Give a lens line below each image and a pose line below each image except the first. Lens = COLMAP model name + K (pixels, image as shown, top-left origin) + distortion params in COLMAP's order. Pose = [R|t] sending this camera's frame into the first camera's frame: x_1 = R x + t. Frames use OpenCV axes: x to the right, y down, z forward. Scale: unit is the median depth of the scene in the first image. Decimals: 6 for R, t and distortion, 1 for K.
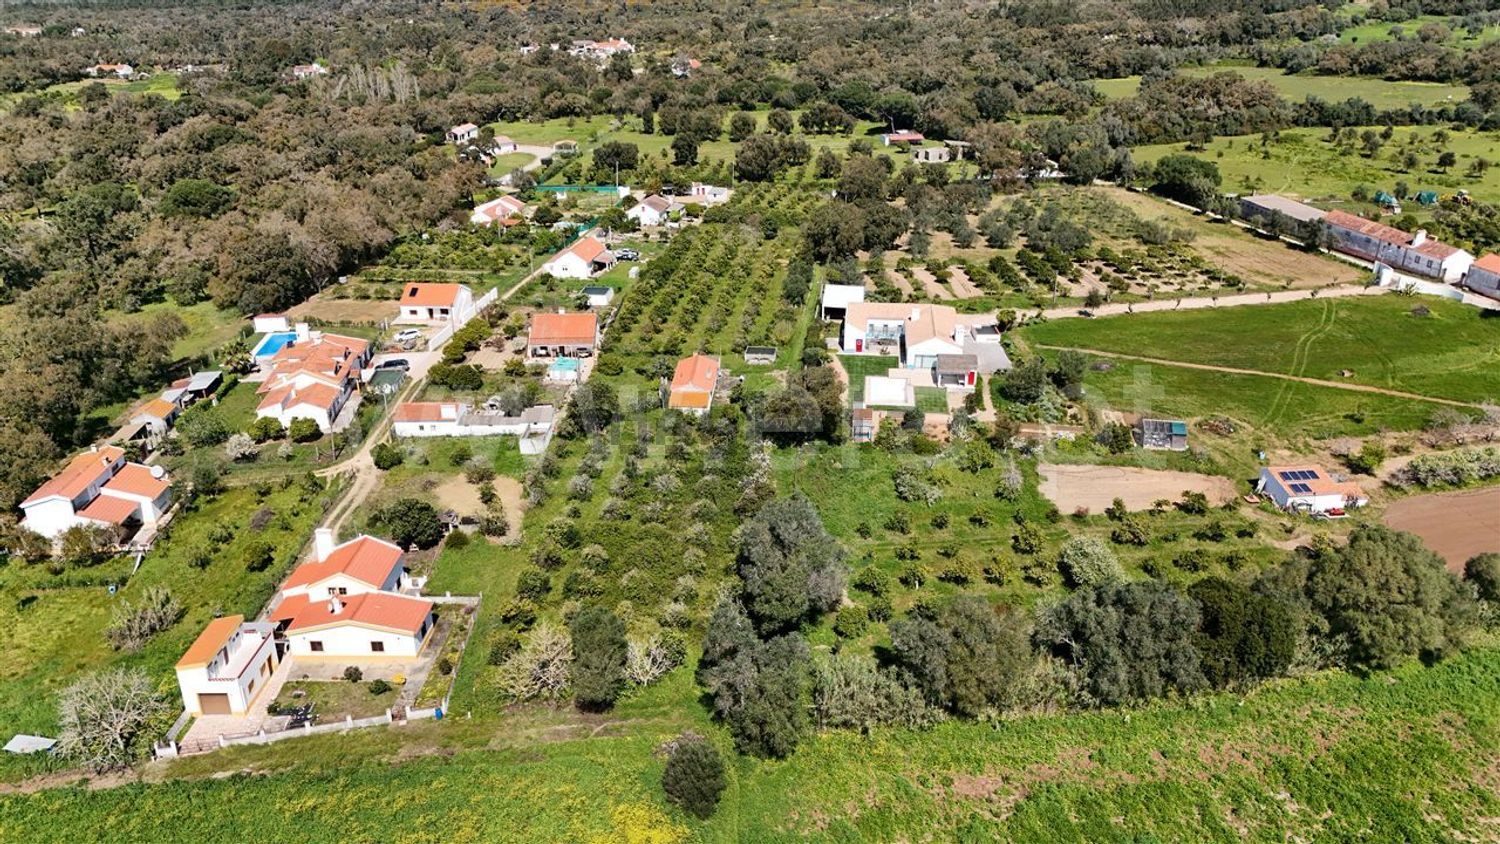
lens RADIAL K [[1094.5, 0, 750.0], [0, 1094.5, 422.0], [0, 0, 1]] dist [0.086354, -0.096210]
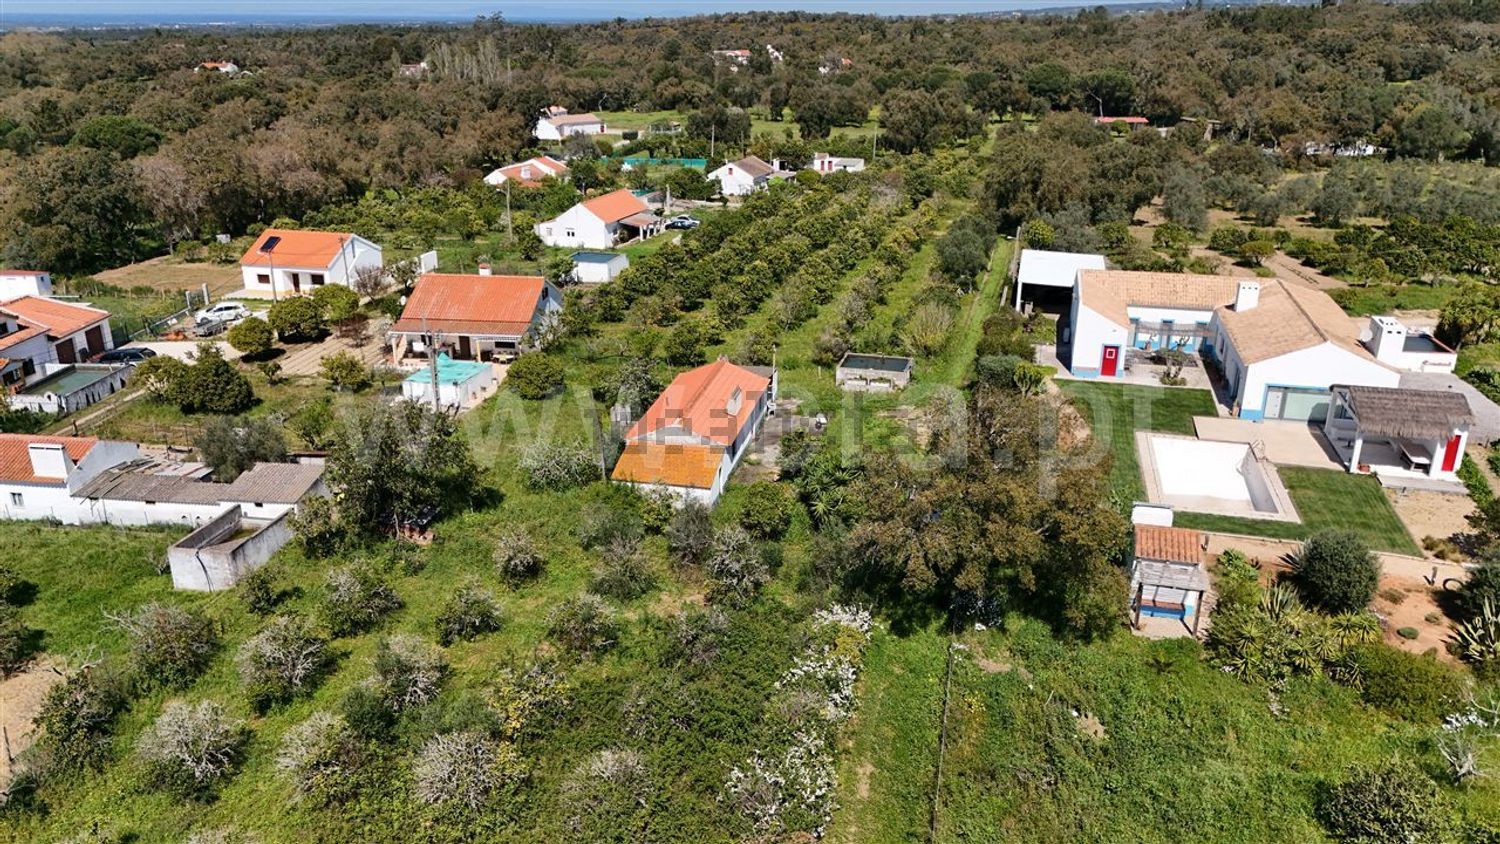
lens RADIAL K [[1094.5, 0, 750.0], [0, 1094.5, 422.0], [0, 0, 1]] dist [0.086354, -0.096210]
pose [[0.989001, 0.054147, -0.137640, 0.021837], [-0.061658, 0.996799, -0.050901, -0.015646], [0.134443, 0.058828, 0.989174, 0.551235]]
